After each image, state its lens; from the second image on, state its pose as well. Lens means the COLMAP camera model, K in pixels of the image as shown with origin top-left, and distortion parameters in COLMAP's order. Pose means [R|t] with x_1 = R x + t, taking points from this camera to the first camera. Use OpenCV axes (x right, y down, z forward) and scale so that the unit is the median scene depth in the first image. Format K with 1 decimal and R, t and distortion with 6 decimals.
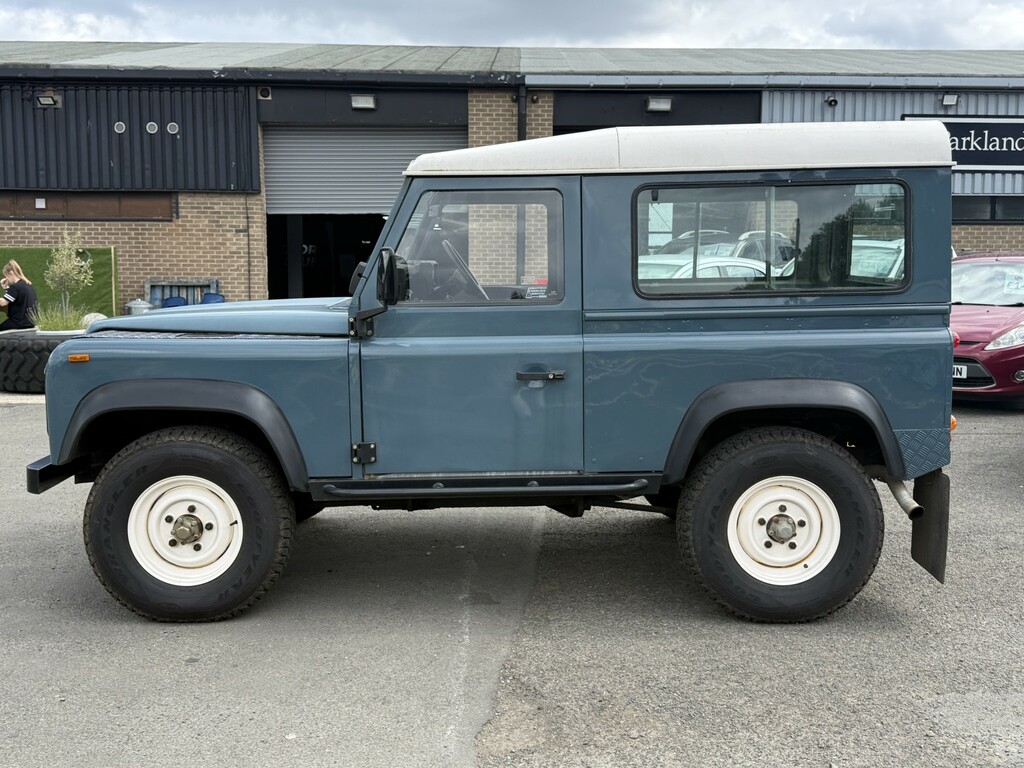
lens RADIAL K [[1008.0, 0, 511.1], [0, 1008.0, 388.4], [0, 0, 1]] dist [0.190964, -0.405787]
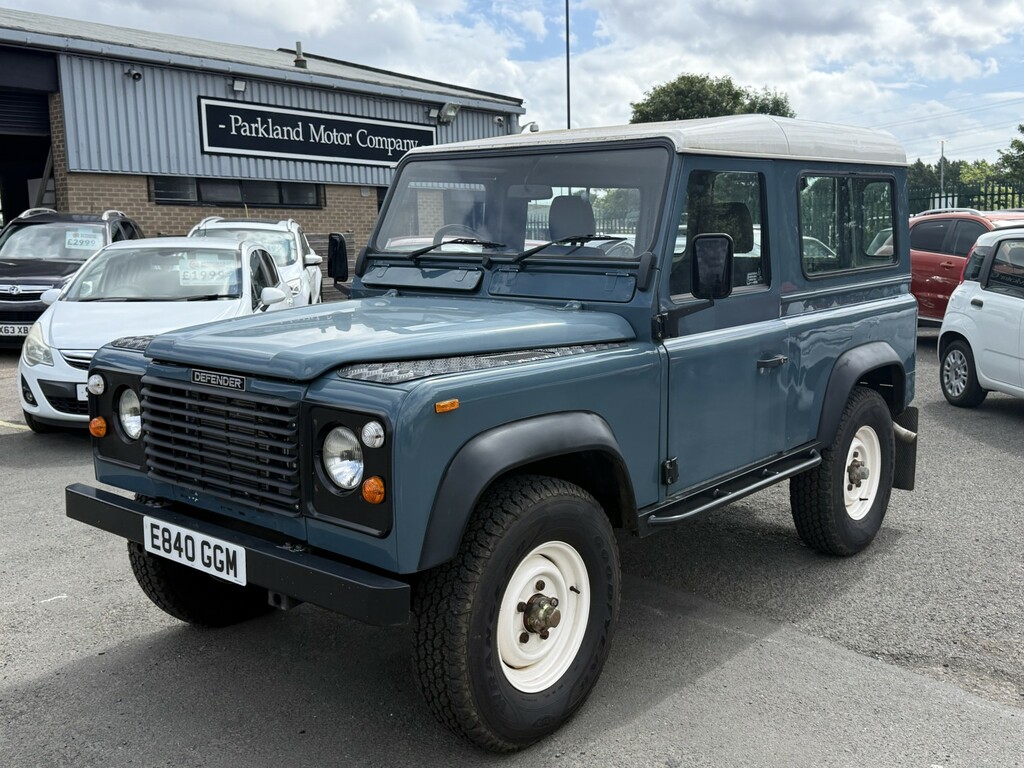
lens RADIAL K [[1008.0, 0, 511.1], [0, 1008.0, 388.4], [0, 0, 1]] dist [0.190964, -0.405787]
pose [[0.656421, -0.120727, 0.744672, -0.206191], [0.106537, 0.992054, 0.066922, -0.018733], [-0.746835, 0.035406, 0.664067, 0.122926]]
